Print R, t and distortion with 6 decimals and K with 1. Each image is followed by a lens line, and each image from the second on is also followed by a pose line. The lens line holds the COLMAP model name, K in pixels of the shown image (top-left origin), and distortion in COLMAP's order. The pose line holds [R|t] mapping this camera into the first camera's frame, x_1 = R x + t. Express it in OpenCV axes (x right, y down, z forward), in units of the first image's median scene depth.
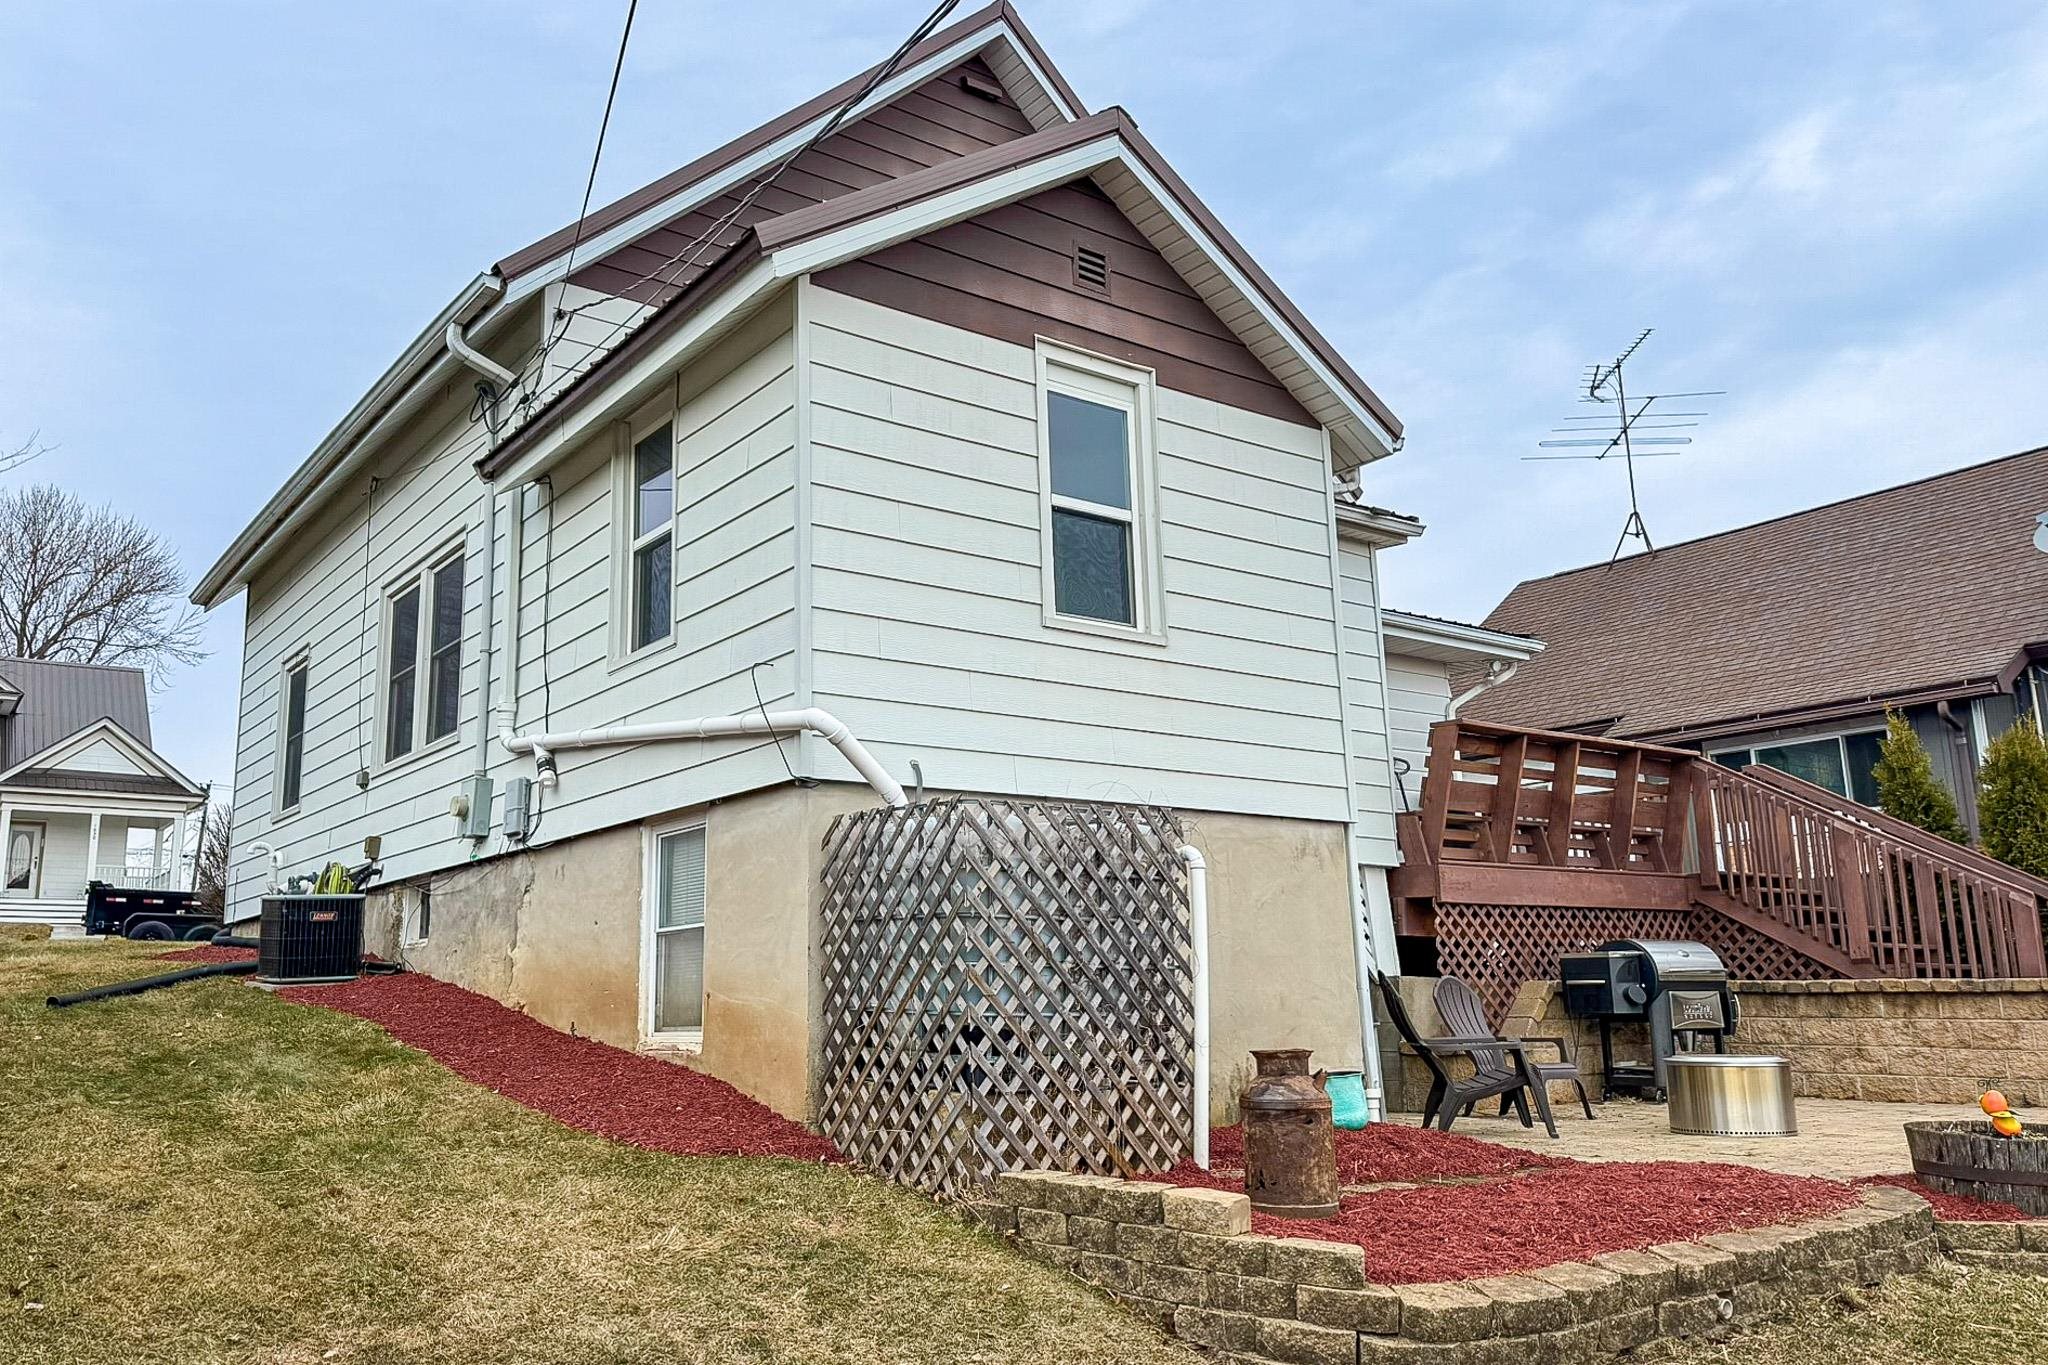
lens RADIAL K [[1549.7, 0, 960.4], [0, 1549.7, 678.8], [0, 0, 1]] dist [0.075859, -0.064952]
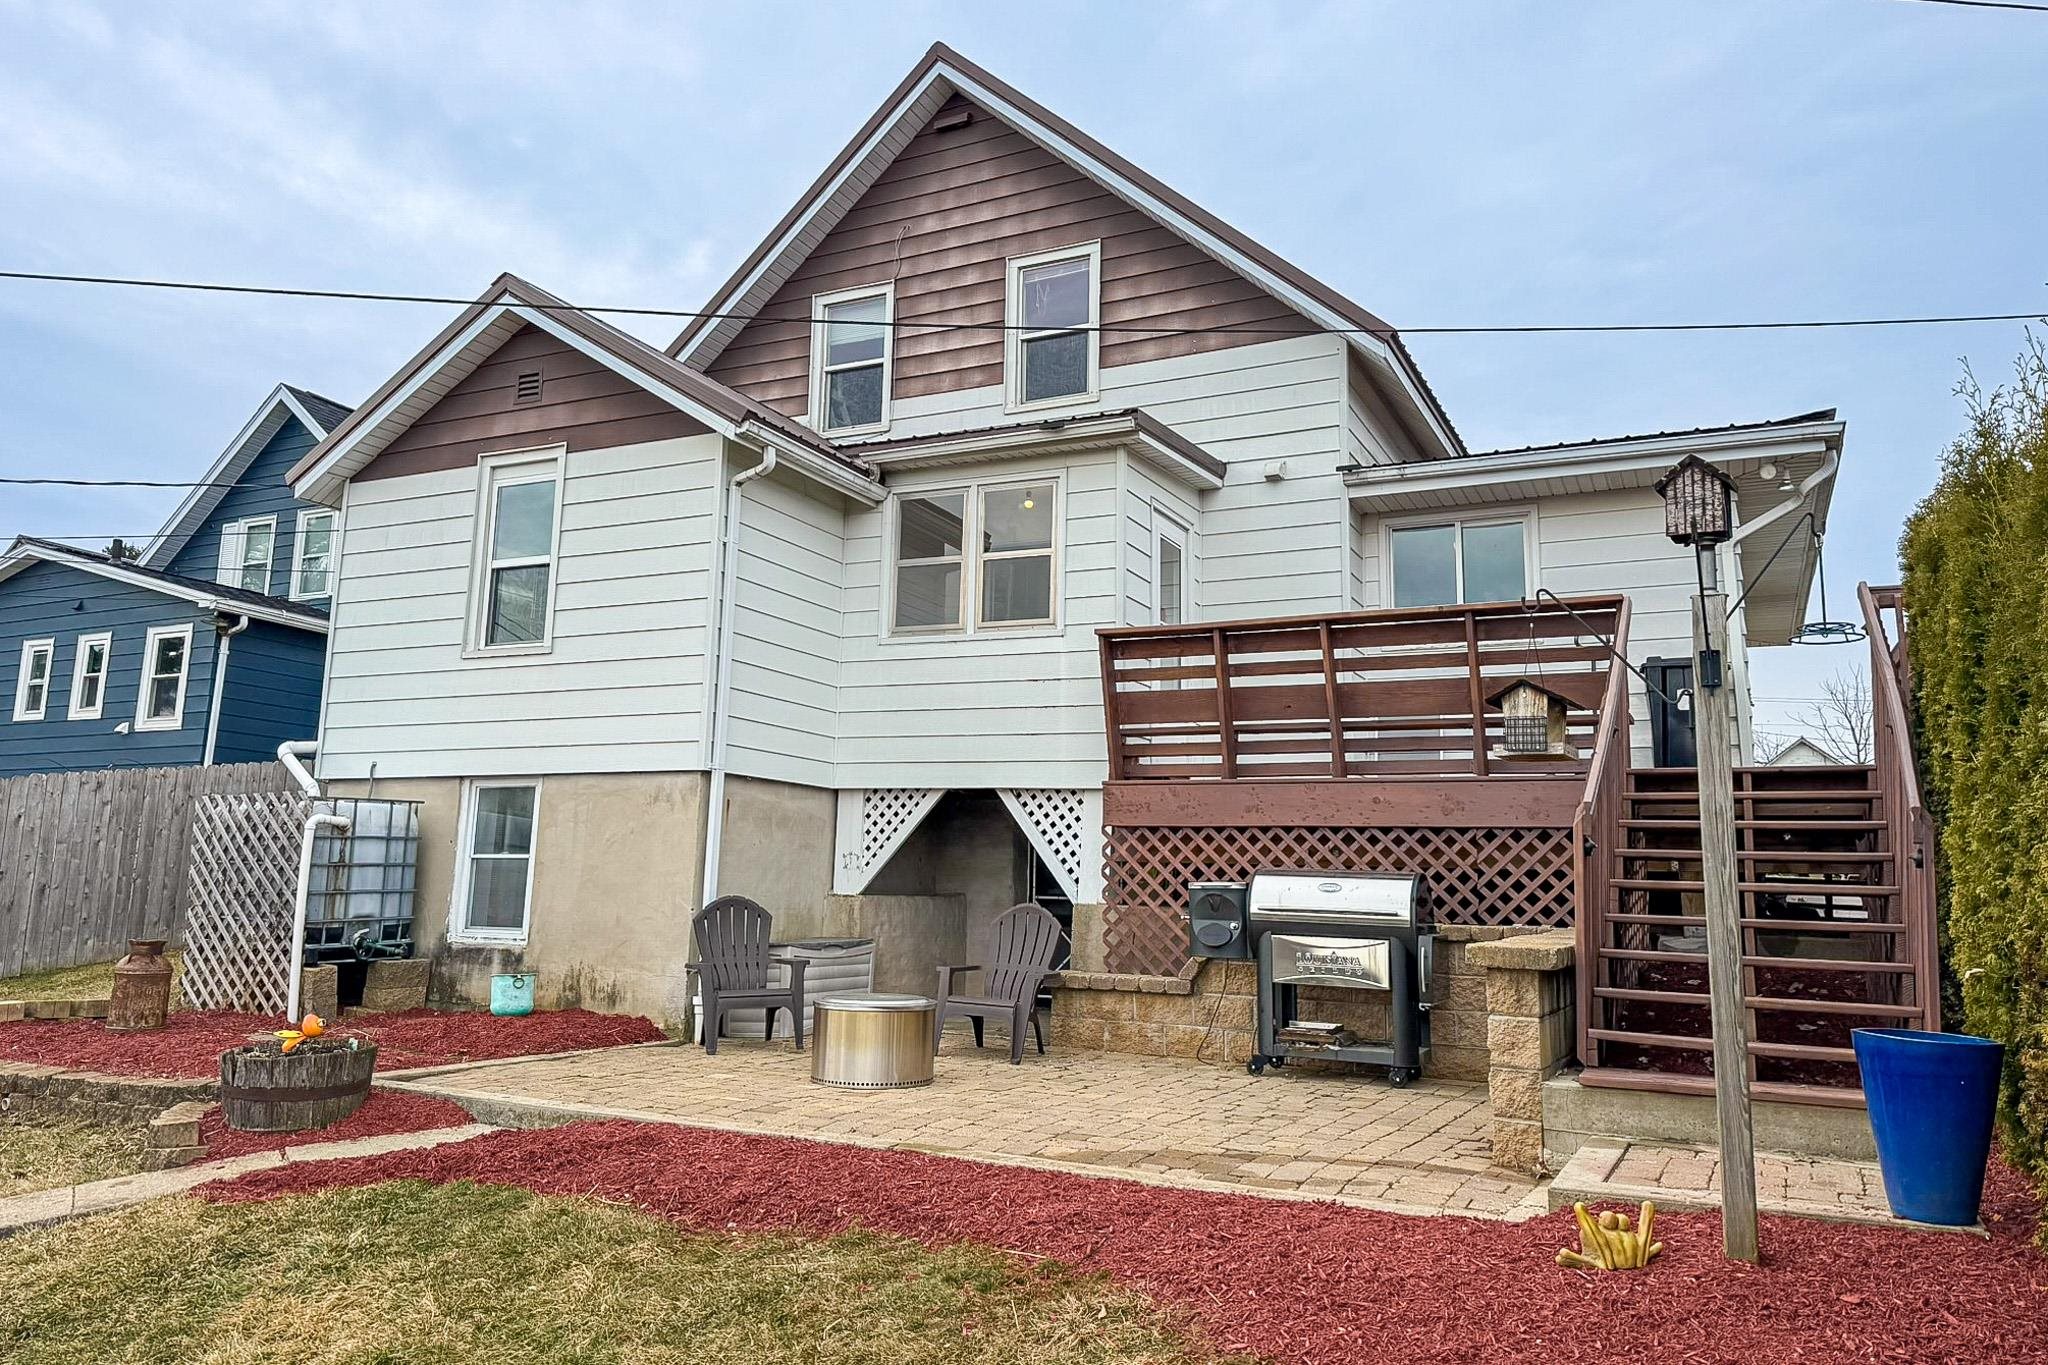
lens RADIAL K [[1449.6, 0, 993.6], [0, 1449.6, 636.3], [0, 0, 1]] dist [0.146340, -0.168151]
pose [[0.461604, -0.126010, -0.878091, 1.028087], [0.149600, 0.986740, -0.062959, 0.073756], [0.874381, -0.102300, 0.474335, 0.528524]]
